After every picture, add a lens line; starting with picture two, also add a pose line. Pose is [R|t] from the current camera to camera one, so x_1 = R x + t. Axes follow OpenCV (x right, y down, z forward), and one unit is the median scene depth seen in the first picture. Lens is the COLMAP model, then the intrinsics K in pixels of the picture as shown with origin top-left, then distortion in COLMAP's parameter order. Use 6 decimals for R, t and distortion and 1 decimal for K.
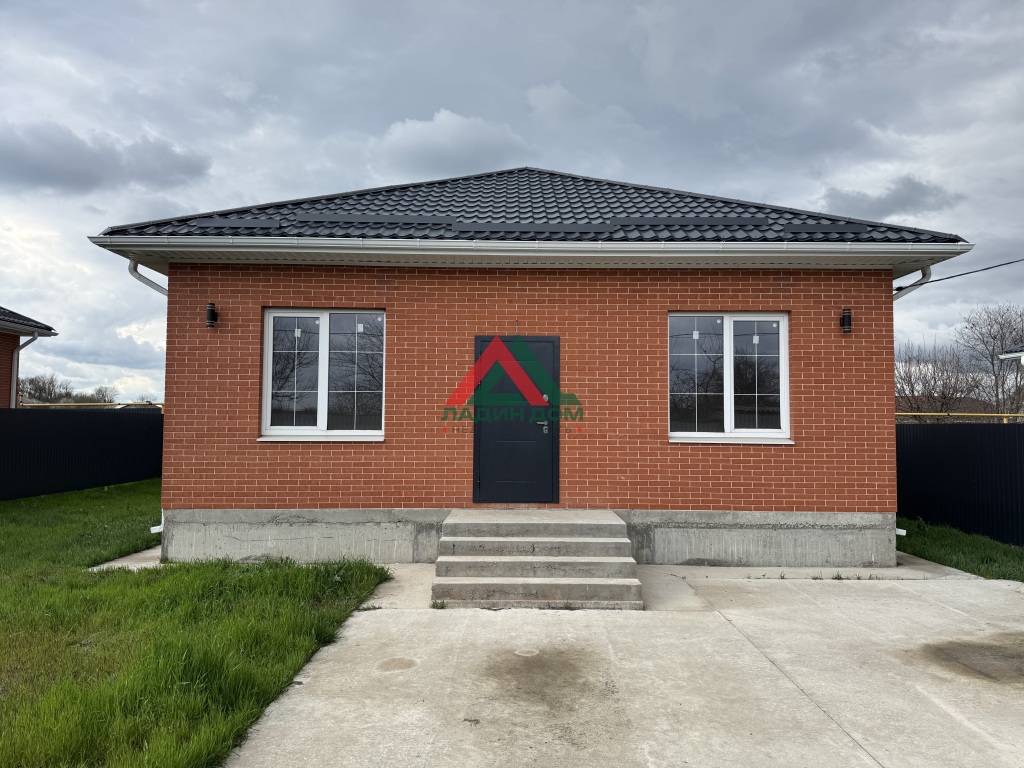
lens RADIAL K [[730.6, 0, 506.6], [0, 730.6, 384.2], [0, 0, 1]] dist [0.042074, -0.054006]
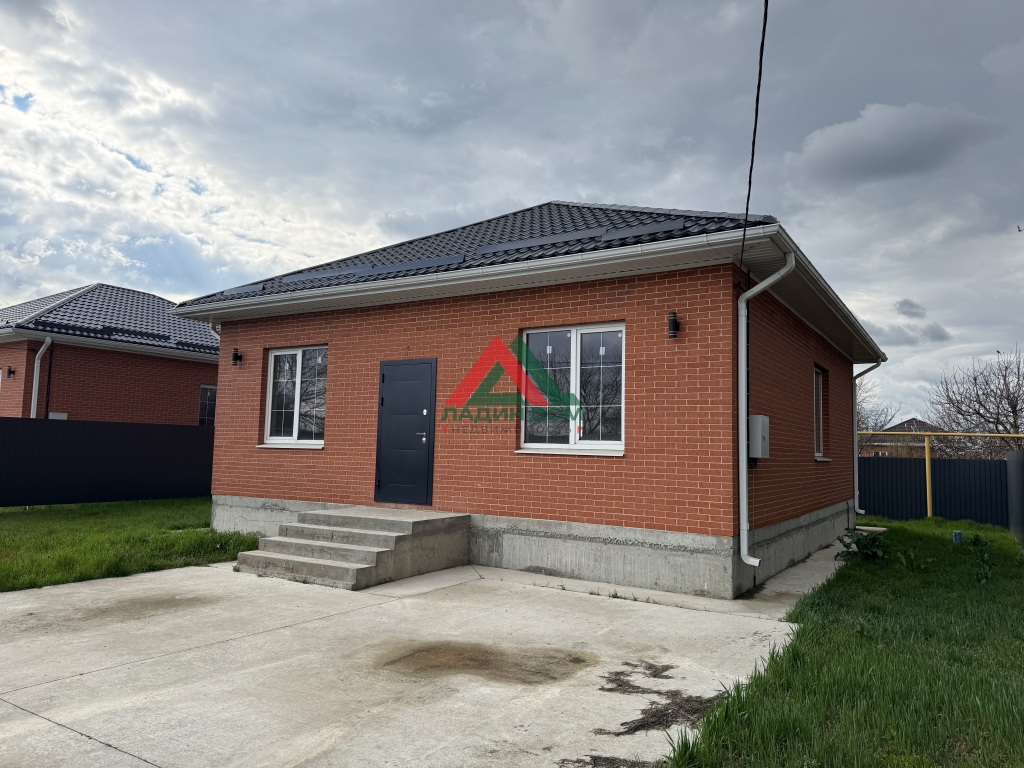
lens RADIAL K [[730.6, 0, 503.7], [0, 730.6, 376.1], [0, 0, 1]] dist [0.042074, -0.054006]
pose [[0.838003, -0.041530, -0.544083, 0.786686], [0.015989, 0.998540, -0.051592, 0.022991], [0.545431, 0.034535, 0.837444, 0.105419]]
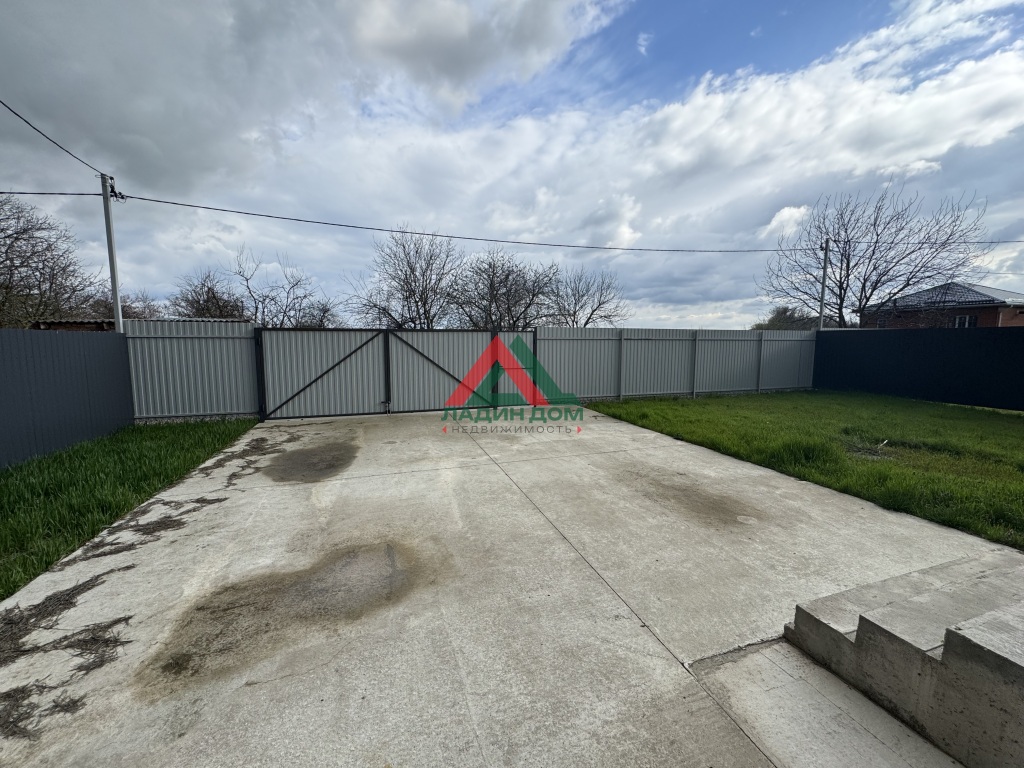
lens RADIAL K [[414.2, 0, 503.5], [0, 414.2, 384.7], [0, 0, 1]] dist [-0.000732, 0.000788]
pose [[-0.955648, 0.022565, -0.293647, 0.379426], [0.009016, 0.998835, 0.047413, 0.062623], [0.294374, 0.042662, -0.954738, 0.940995]]
